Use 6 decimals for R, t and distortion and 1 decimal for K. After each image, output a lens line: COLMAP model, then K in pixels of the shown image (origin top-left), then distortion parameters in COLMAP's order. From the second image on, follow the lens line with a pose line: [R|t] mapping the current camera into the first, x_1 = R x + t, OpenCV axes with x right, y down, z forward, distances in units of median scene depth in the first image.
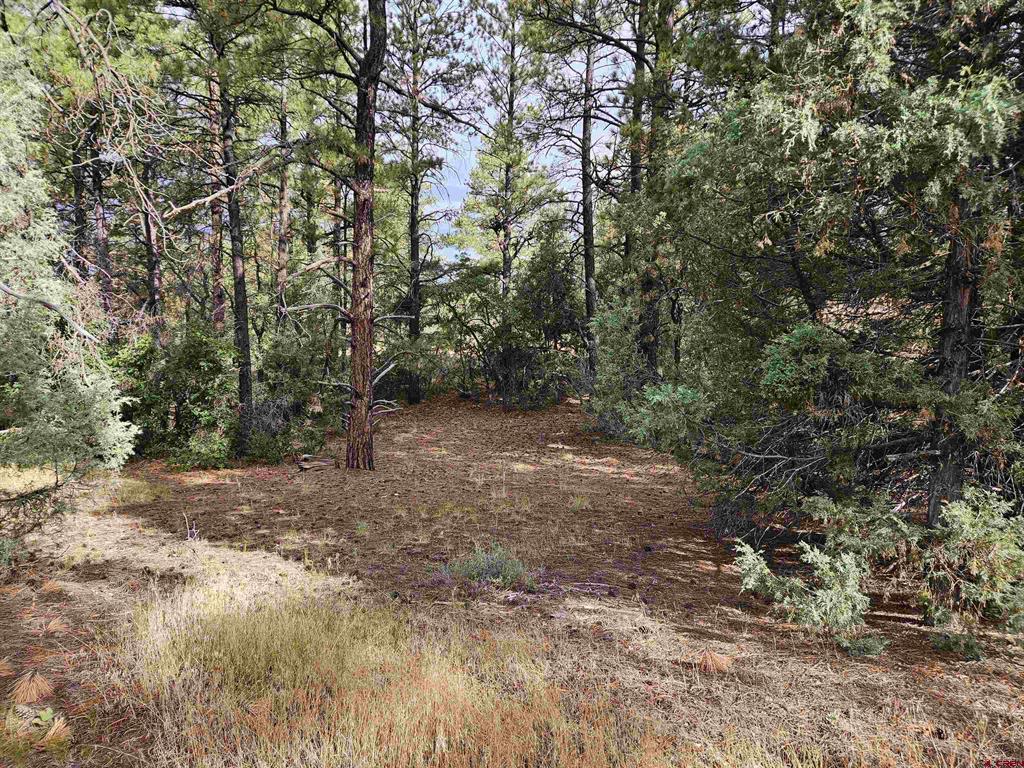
lens RADIAL K [[689.1, 0, 517.9], [0, 689.1, 391.2], [0, 0, 1]] dist [0.084600, -0.060421]
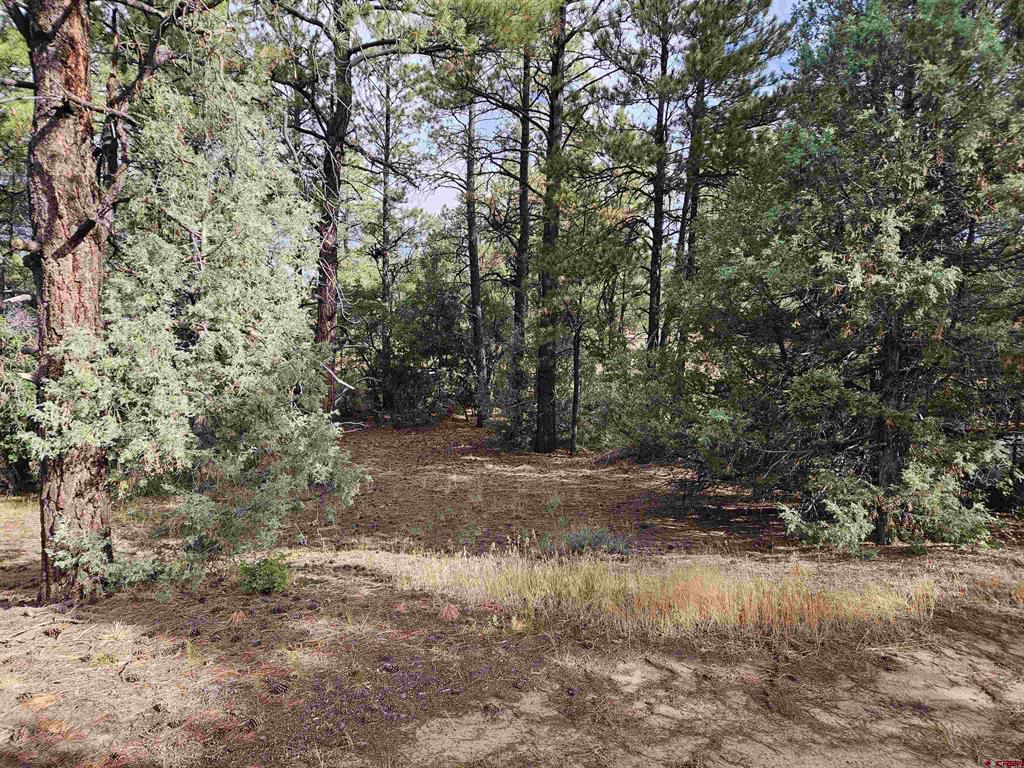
lens RADIAL K [[689.1, 0, 504.5], [0, 689.1, 379.0], [0, 0, 1]] dist [0.084600, -0.060421]
pose [[0.968371, -0.019157, 0.248779, -0.122651], [0.028340, 0.999041, -0.033383, -0.006847], [-0.247901, 0.039378, 0.967985, -0.075144]]
